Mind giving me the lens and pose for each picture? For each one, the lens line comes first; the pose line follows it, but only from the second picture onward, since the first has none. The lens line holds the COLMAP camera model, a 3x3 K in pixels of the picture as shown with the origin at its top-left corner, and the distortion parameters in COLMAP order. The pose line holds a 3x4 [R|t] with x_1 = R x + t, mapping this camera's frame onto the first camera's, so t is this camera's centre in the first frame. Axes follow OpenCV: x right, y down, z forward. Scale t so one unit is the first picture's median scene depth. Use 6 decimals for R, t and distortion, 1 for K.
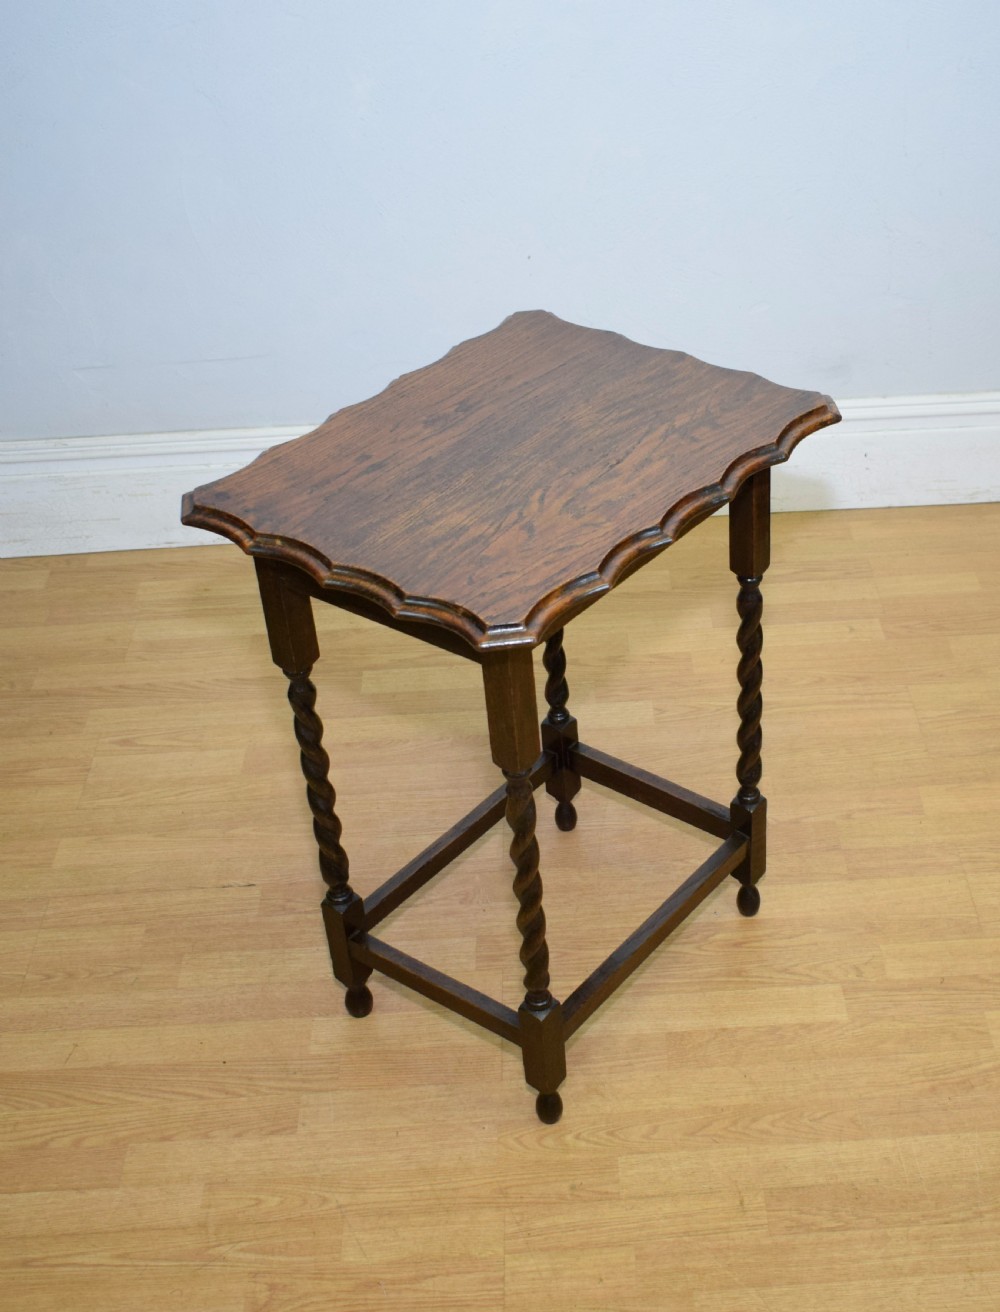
lens RADIAL K [[1771.5, 0, 616.6], [0, 1771.5, 654.8], [0, 0, 1]] dist [-0.021948, -0.013291]
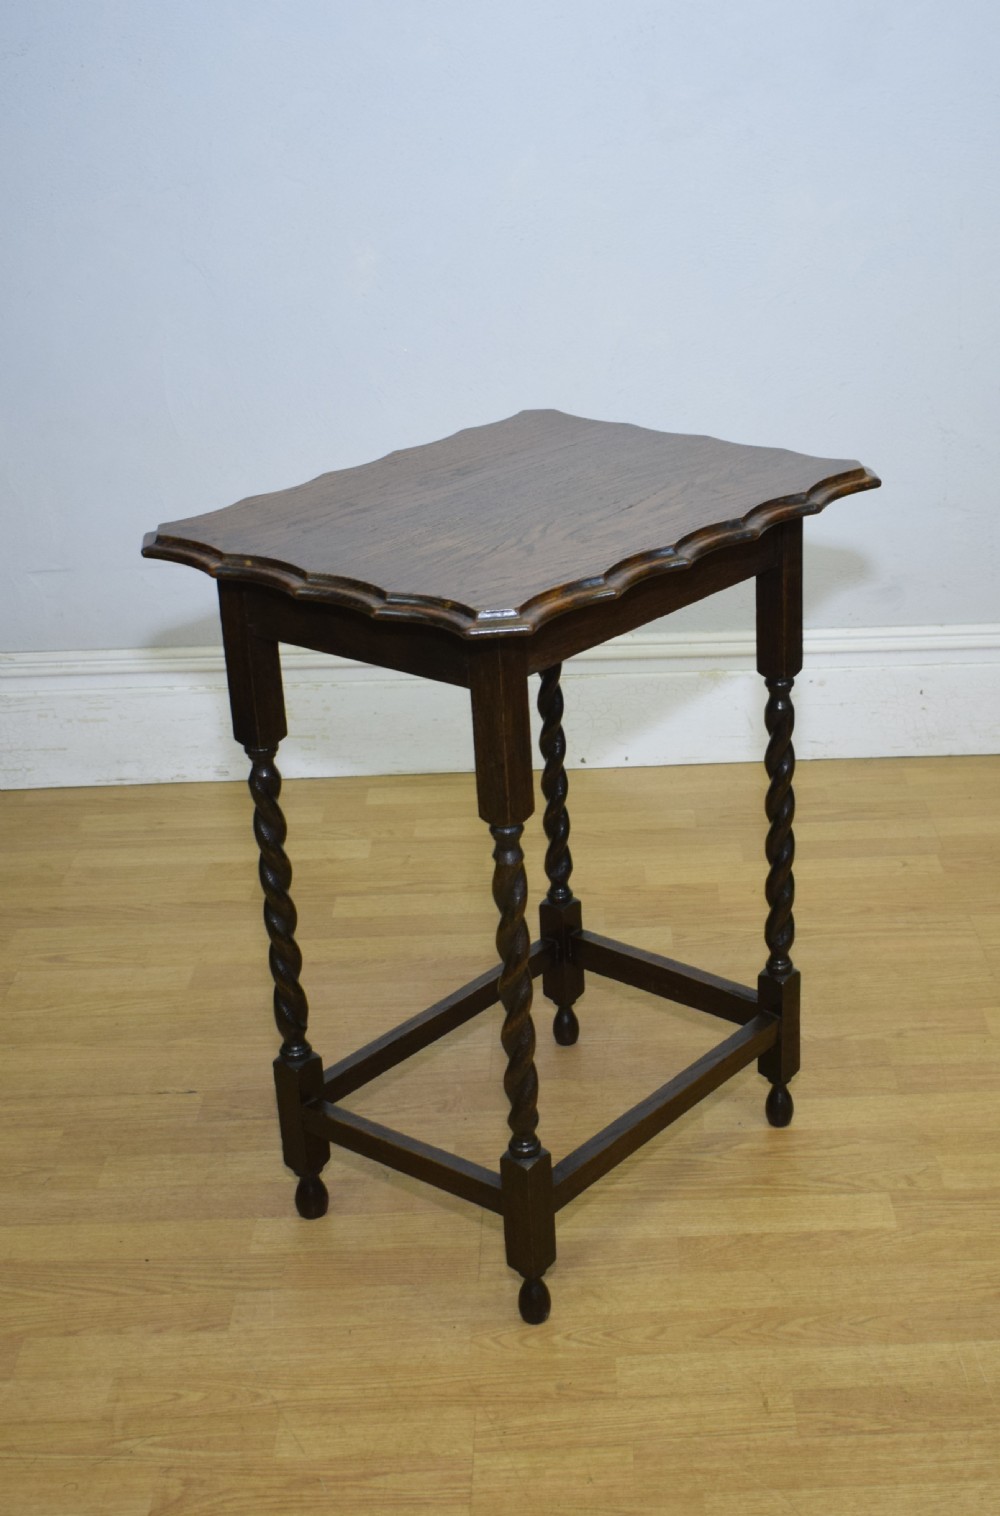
lens RADIAL K [[2095.8, 0, 611.7], [0, 2095.8, 756.7], [0, 0, 1]] dist [-0.023761, 0.009567]
pose [[0.999670, 0.017552, -0.018755, 0.011650], [-0.021108, 0.977384, -0.210418, 0.205964], [0.014637, 0.210744, 0.977432, -0.009931]]
